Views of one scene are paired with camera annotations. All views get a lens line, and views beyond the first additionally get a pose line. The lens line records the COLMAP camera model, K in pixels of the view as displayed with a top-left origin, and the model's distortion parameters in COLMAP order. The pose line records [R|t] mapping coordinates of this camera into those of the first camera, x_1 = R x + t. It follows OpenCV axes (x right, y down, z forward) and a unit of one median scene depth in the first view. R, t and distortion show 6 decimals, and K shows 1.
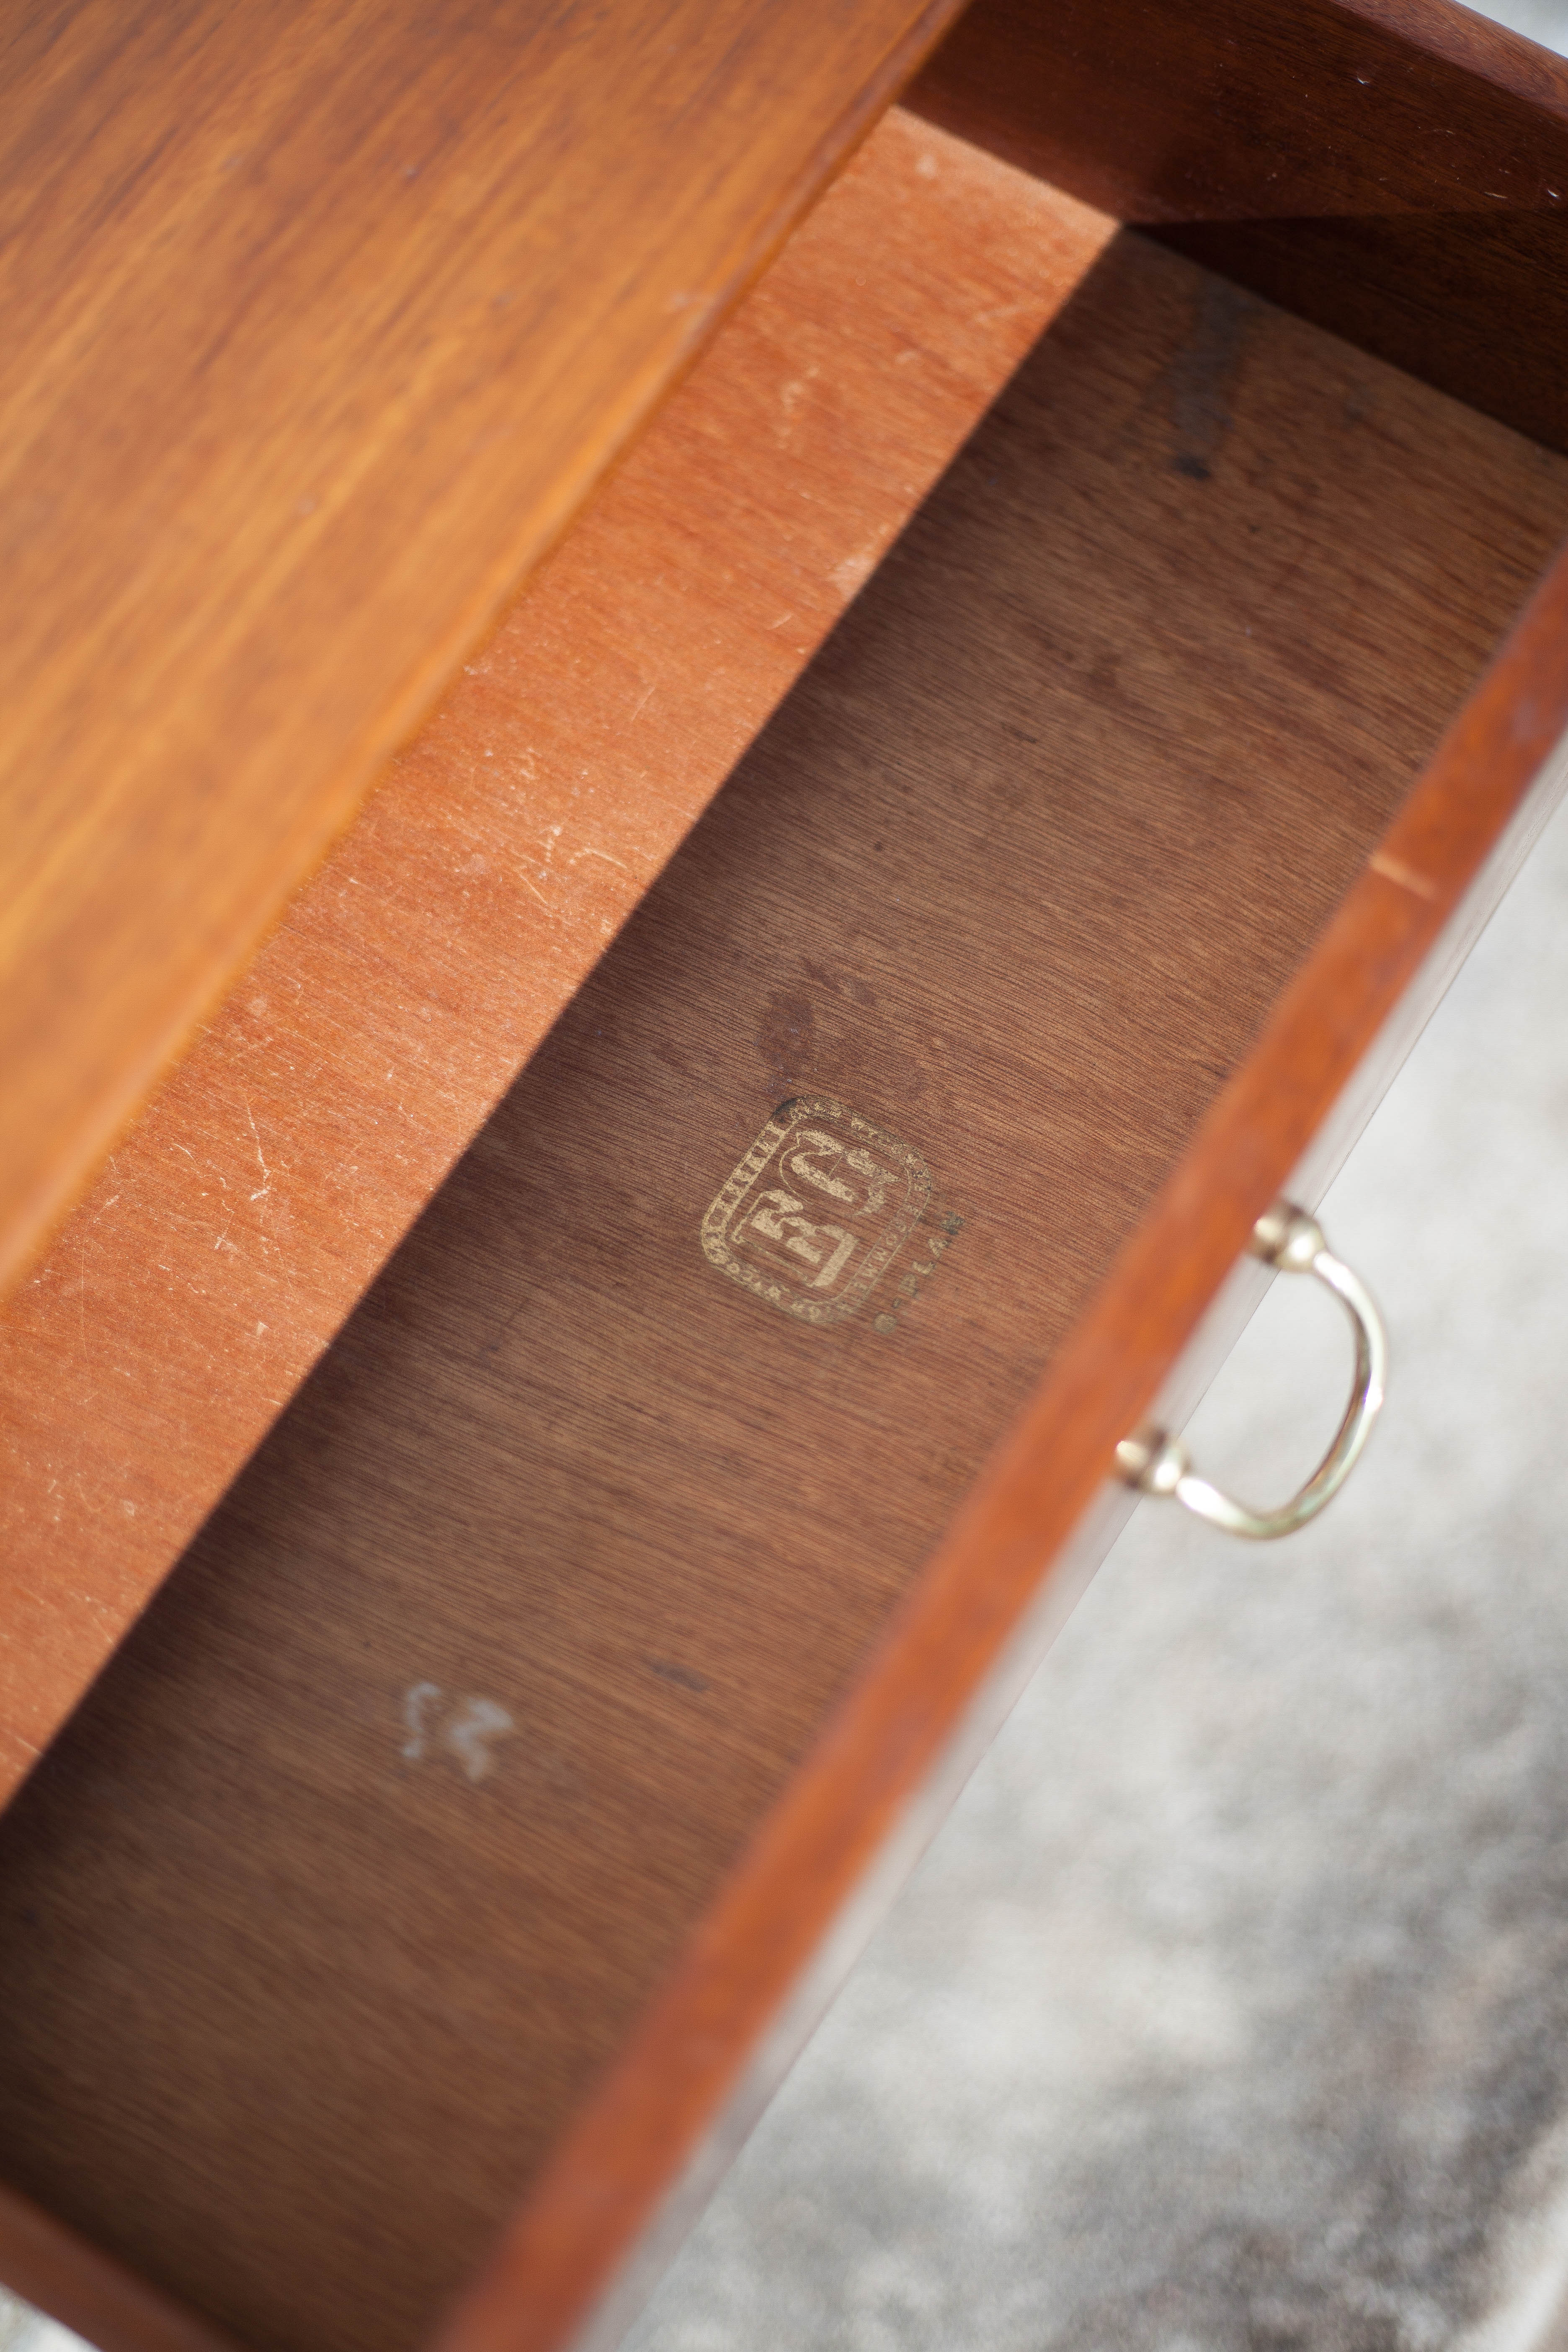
lens RADIAL K [[3565.1, 0, 678.8], [0, 3565.1, 1137.8], [0, 0, 1]] dist [-0.094813, 0.000000]
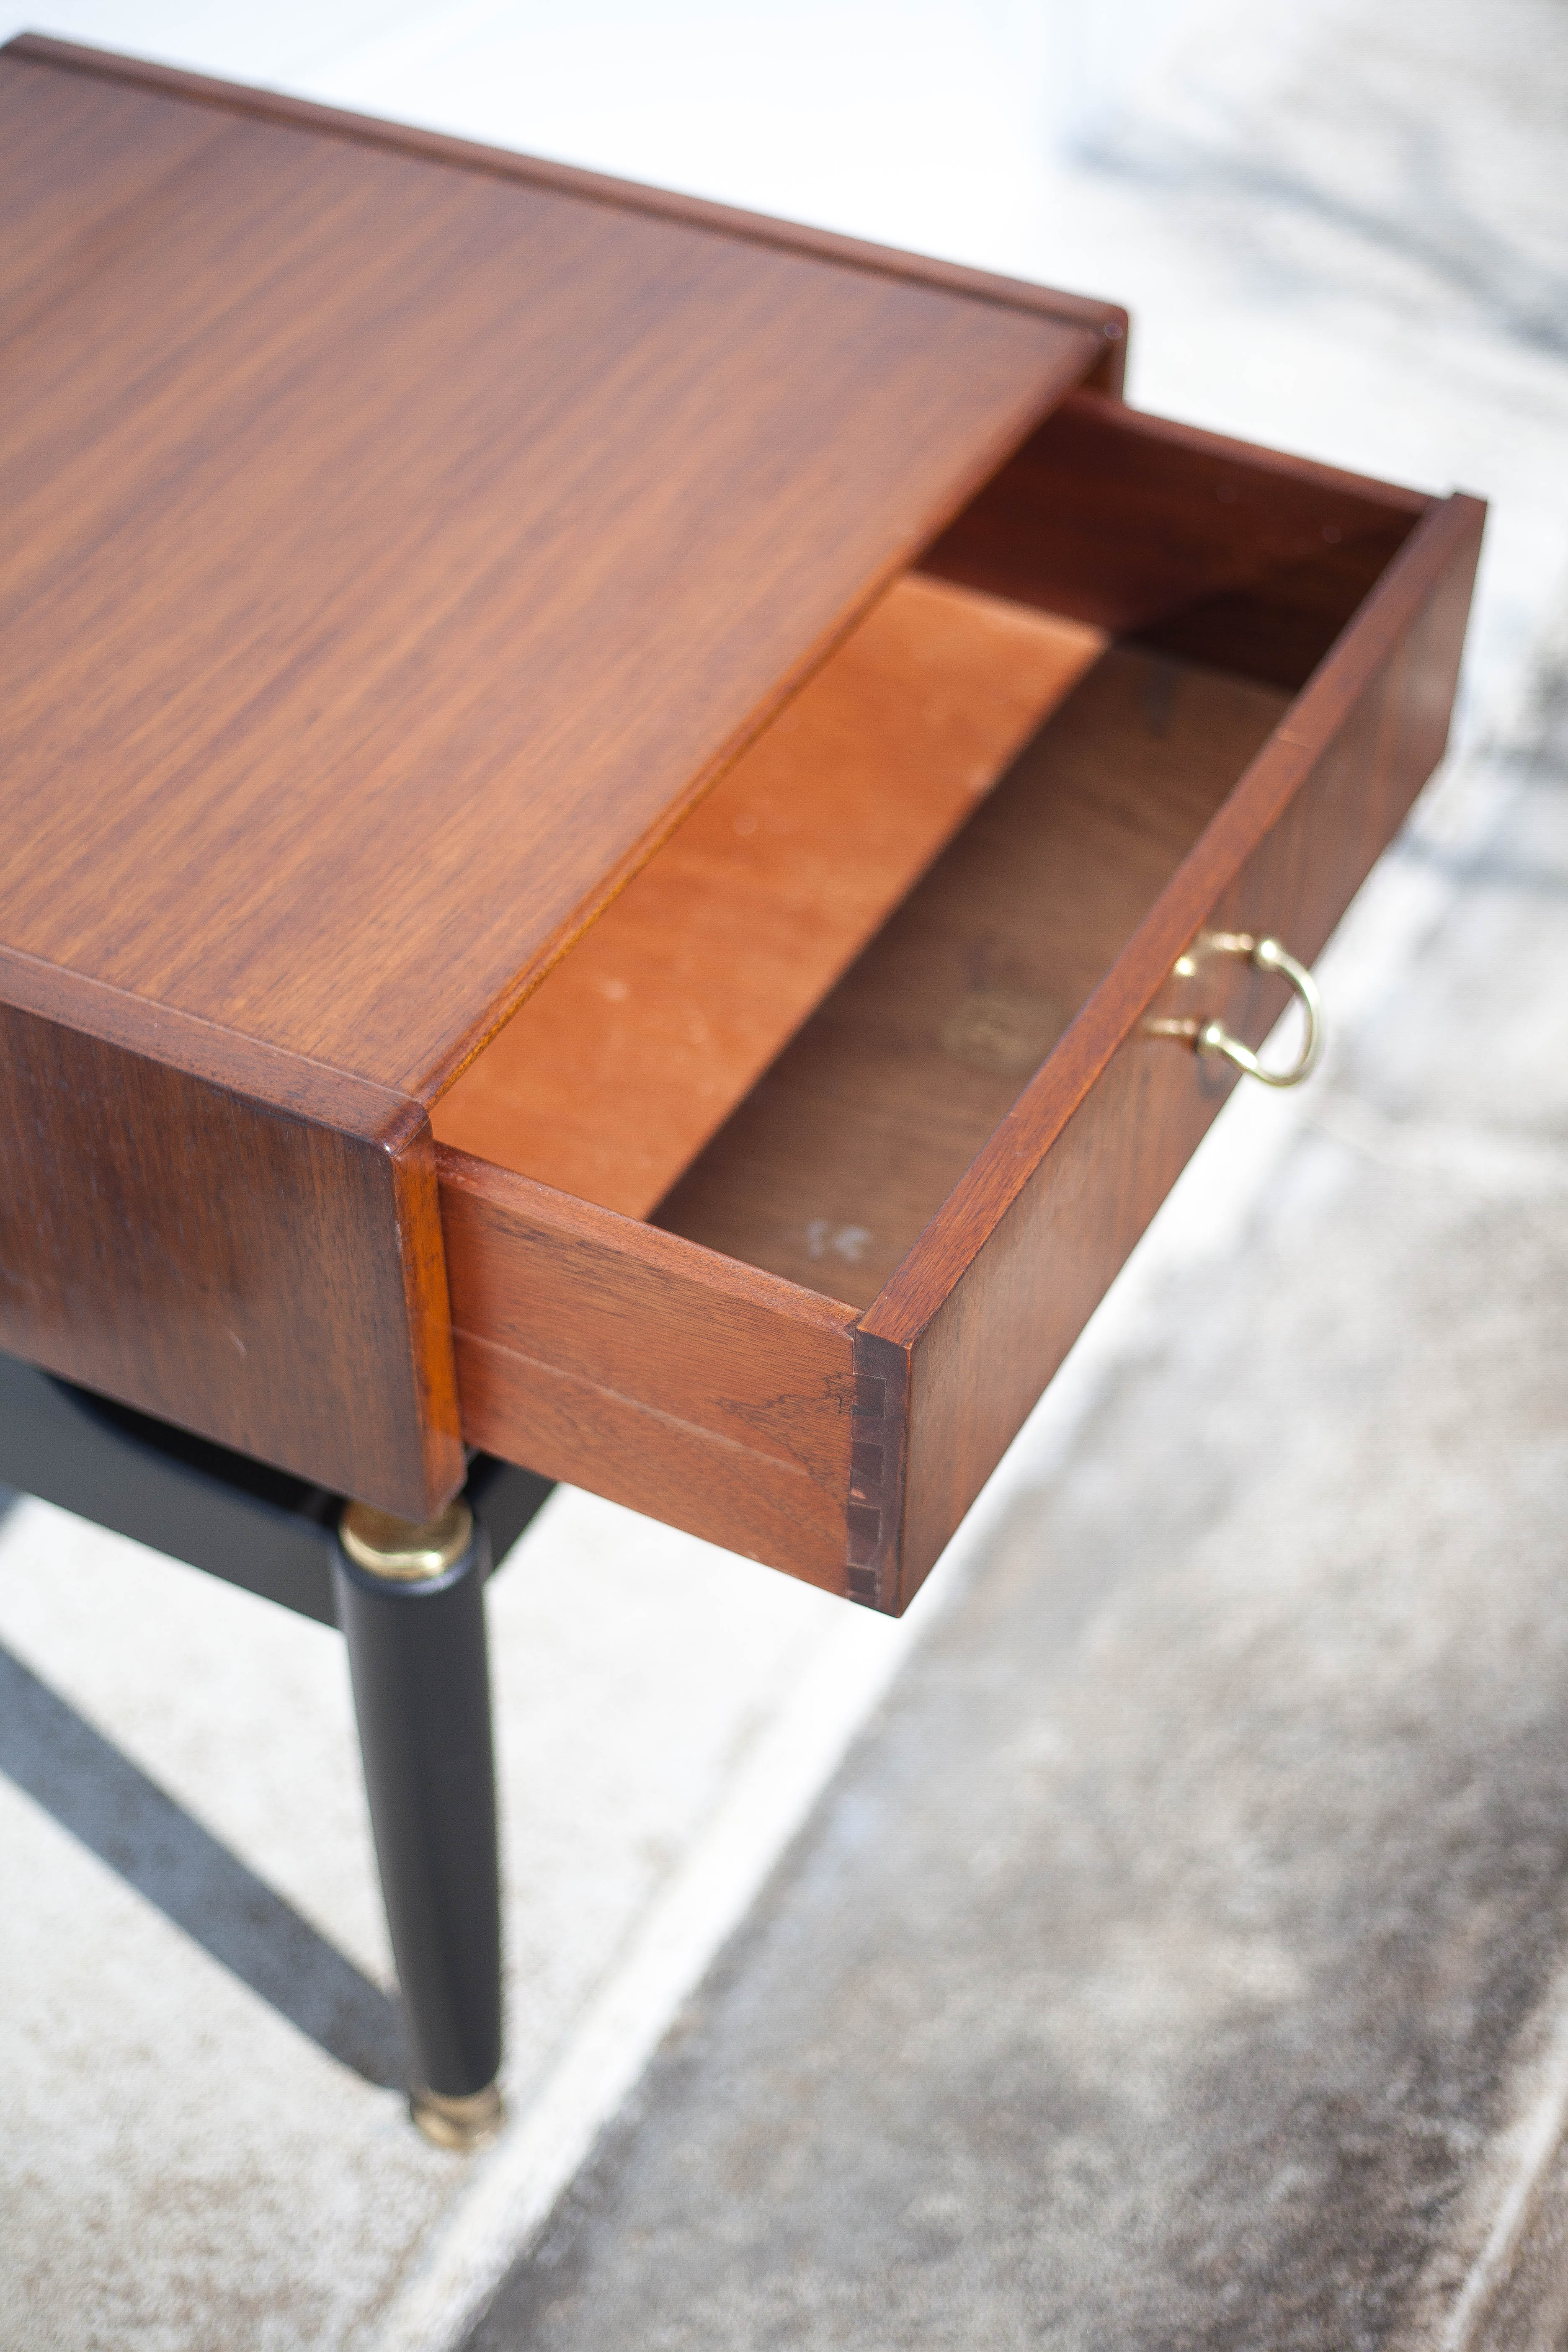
lens RADIAL K [[3565.1, 0, 720.7], [0, 3565.1, 1147.7], [0, 0, 1]] dist [-0.094813, 0.000000]
pose [[0.997418, -0.046485, 0.054736, -0.134002], [0.065135, 0.906570, -0.416998, 0.533143], [-0.030238, 0.419487, 0.907258, -0.401427]]
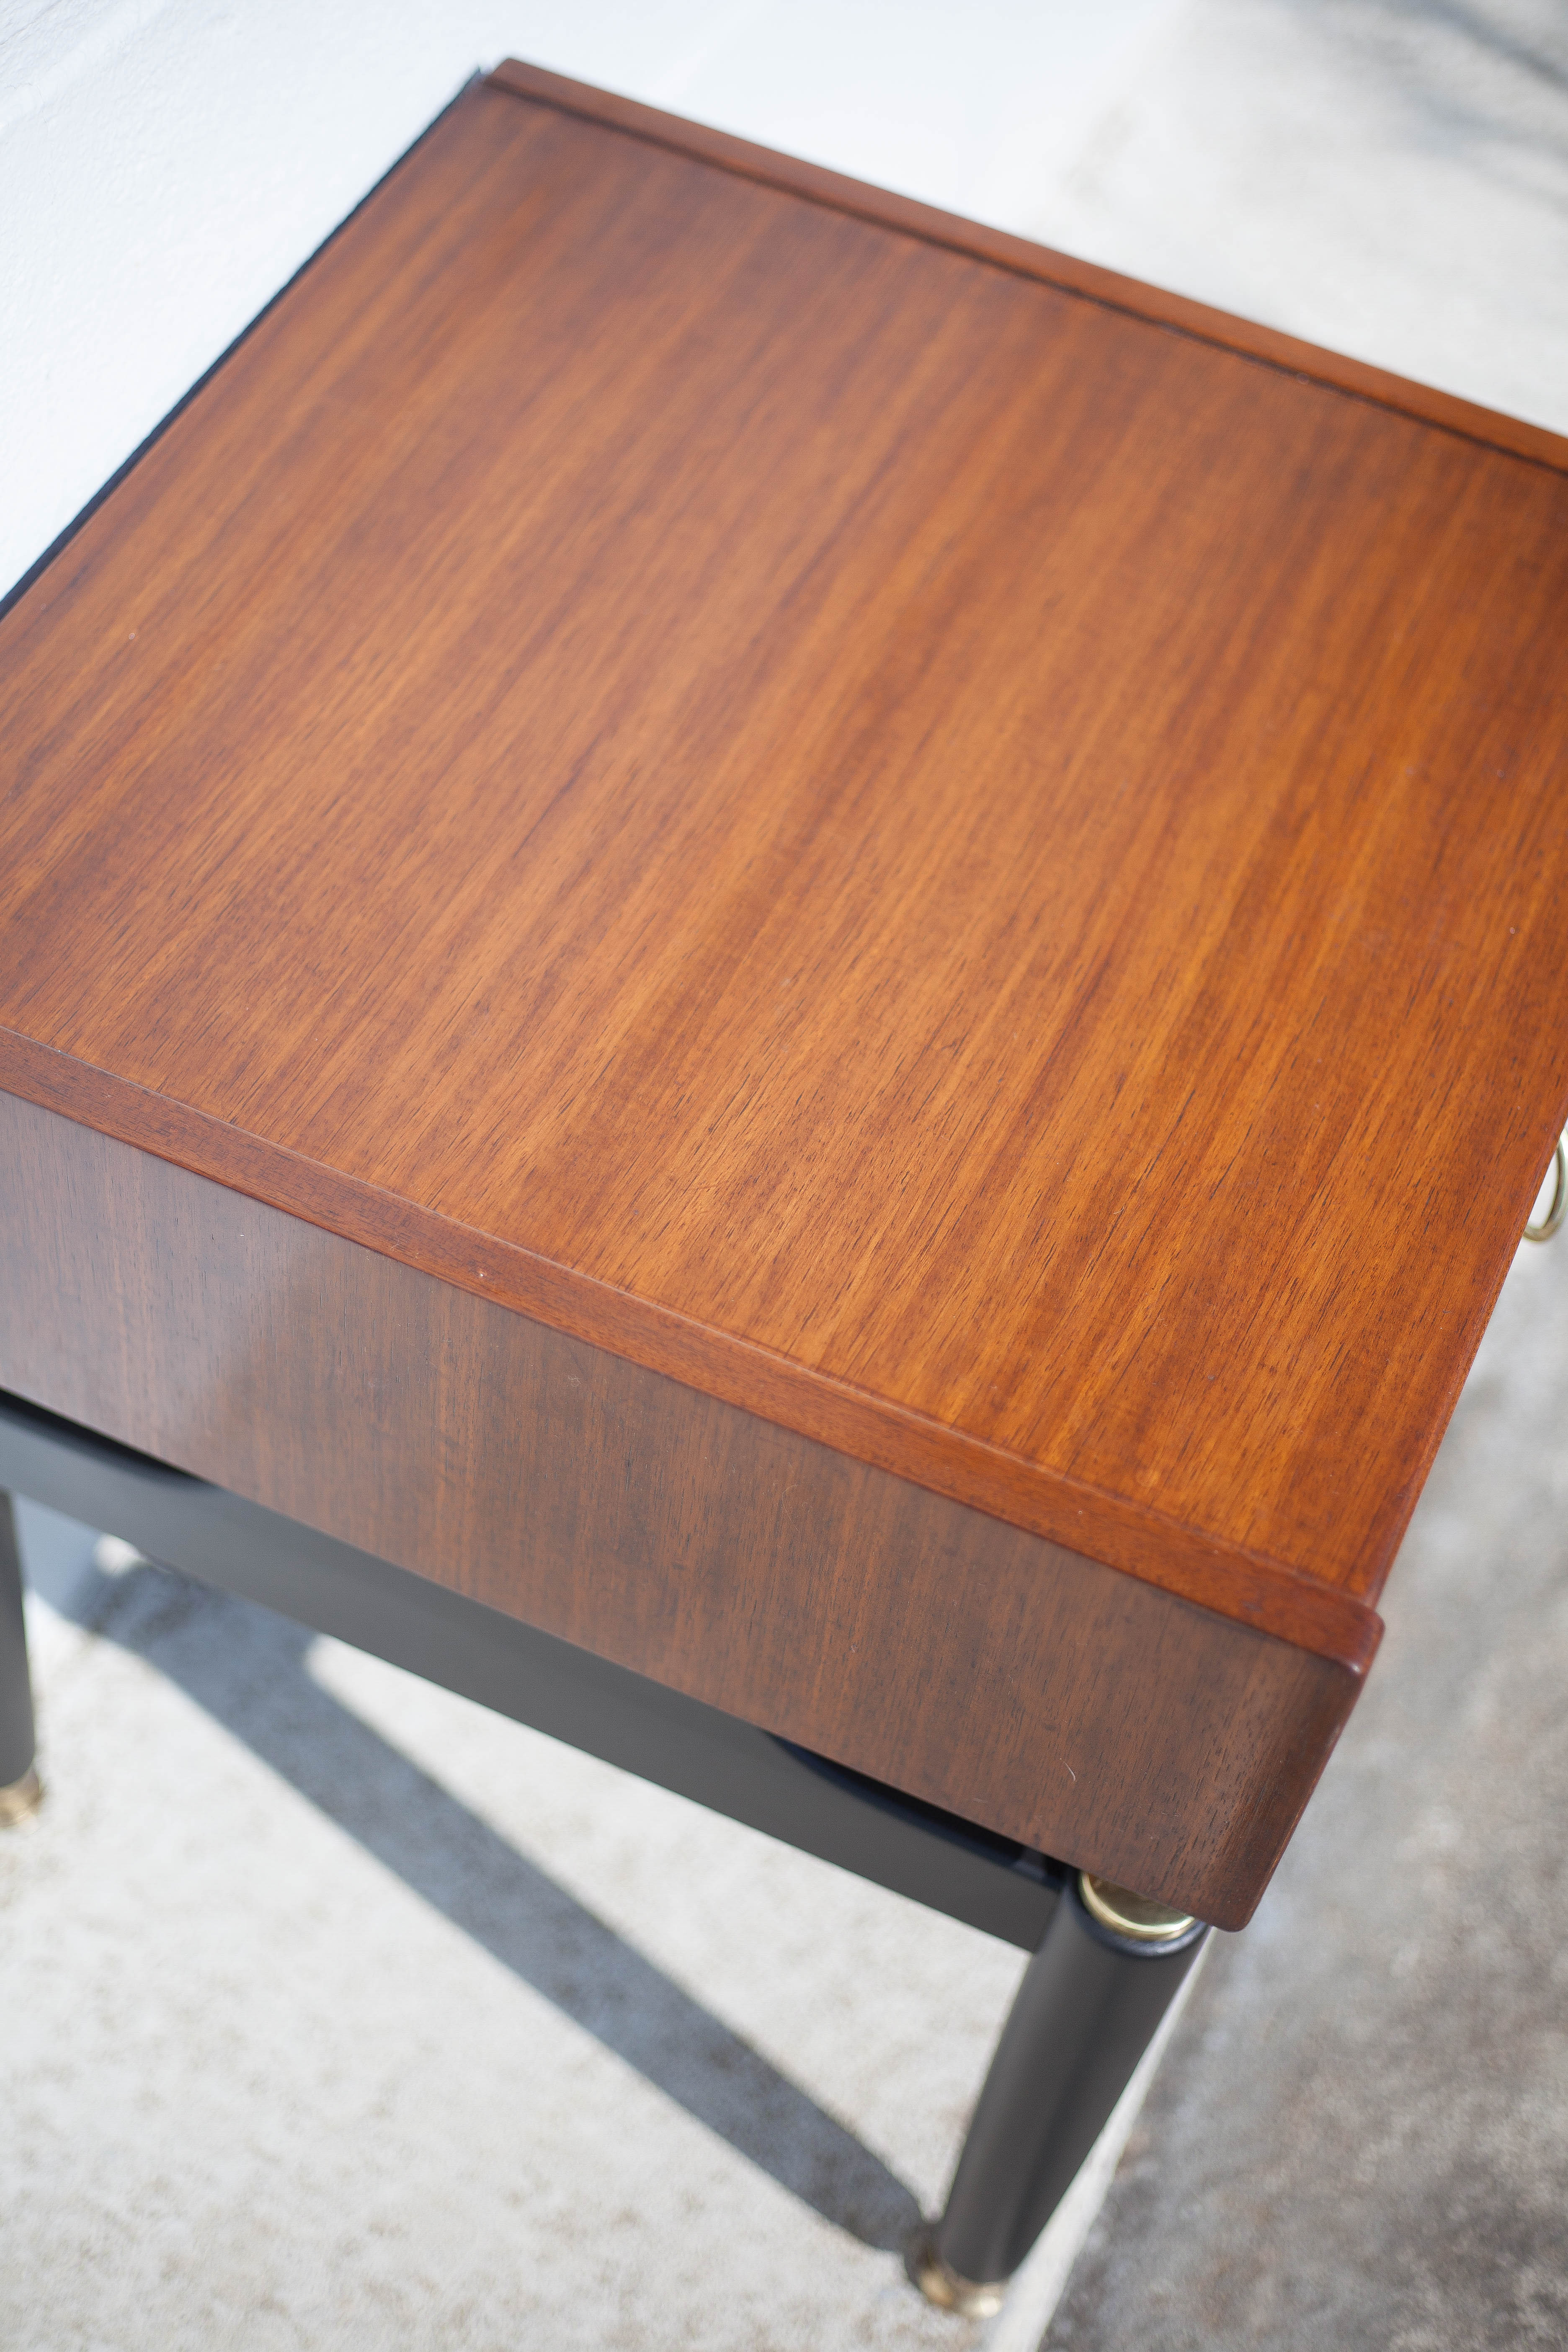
lens RADIAL K [[3565.1, 0, 776.2], [0, 3565.1, 1179.9], [0, 0, 1]] dist [-0.094813, 0.000000]
pose [[0.981508, -0.048029, 0.185295, -0.480508], [0.093928, 0.964302, -0.247587, 0.218114], [-0.166789, 0.260413, 0.950982, -0.404769]]
